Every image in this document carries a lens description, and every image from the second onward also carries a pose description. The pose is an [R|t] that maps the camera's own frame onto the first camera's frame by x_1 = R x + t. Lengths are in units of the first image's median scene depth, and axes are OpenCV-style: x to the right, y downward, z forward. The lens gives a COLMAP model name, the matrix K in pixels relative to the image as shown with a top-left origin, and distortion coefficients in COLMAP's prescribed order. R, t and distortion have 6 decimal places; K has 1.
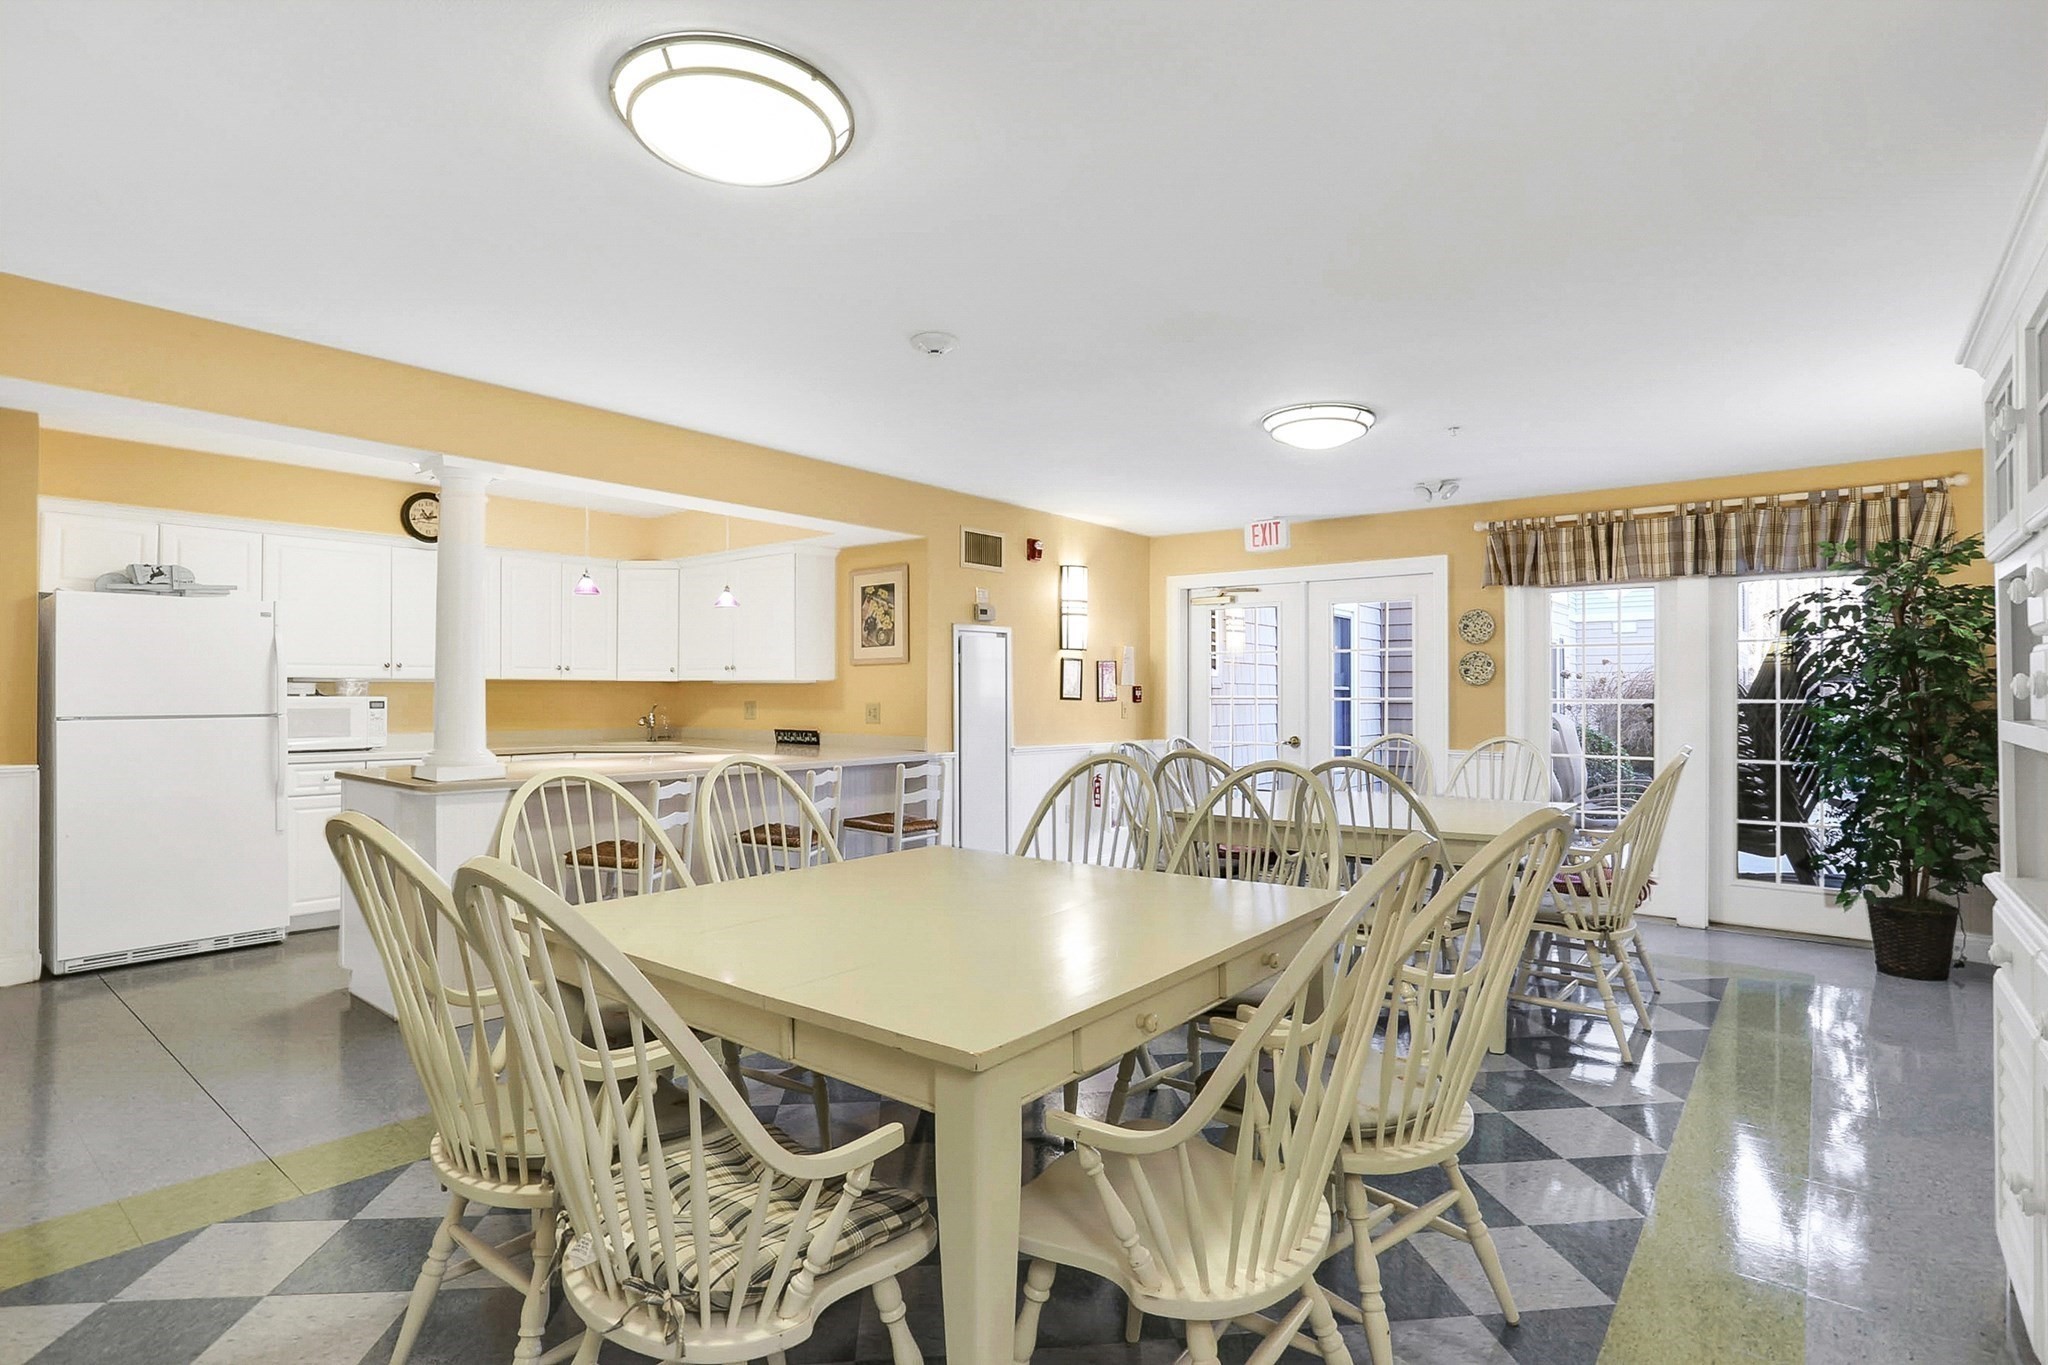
lens RADIAL K [[1052.7, 0, 1024.0], [0, 1052.7, 682.5], [0, 0, 1]] dist [0.001927, 0.001484]
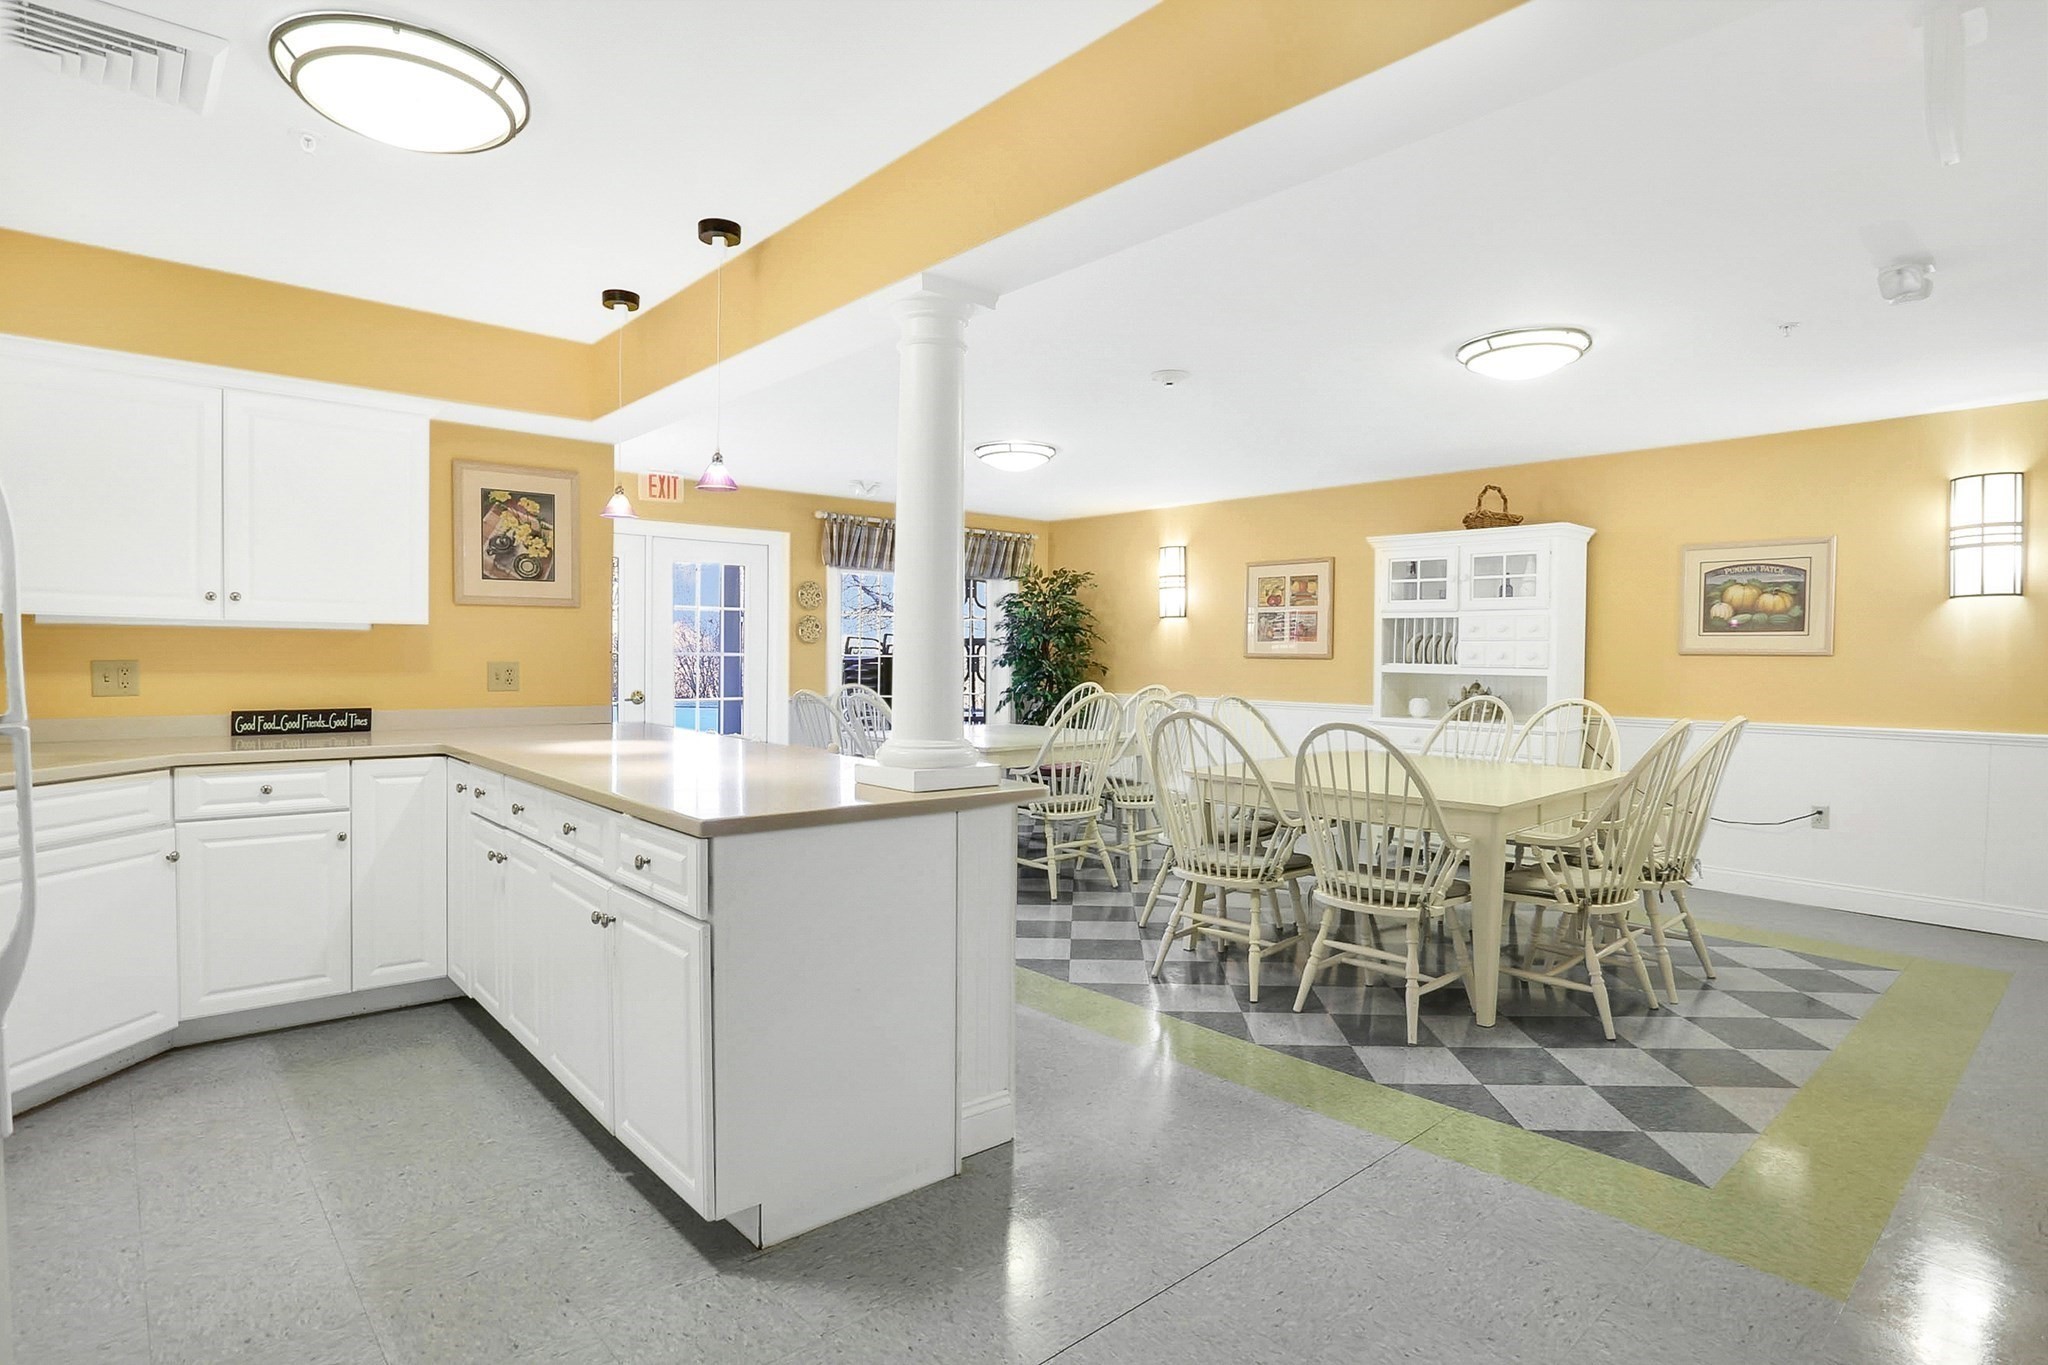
lens RADIAL K [[1052.7, 0, 1024.0], [0, 1052.7, 682.5], [0, 0, 1]] dist [0.001927, 0.001484]
pose [[0.194623, -0.027906, 0.980481, -0.747555], [-0.019523, 0.999287, 0.032316, 0.004197], [-0.980684, -0.025432, 0.193940, 0.527415]]
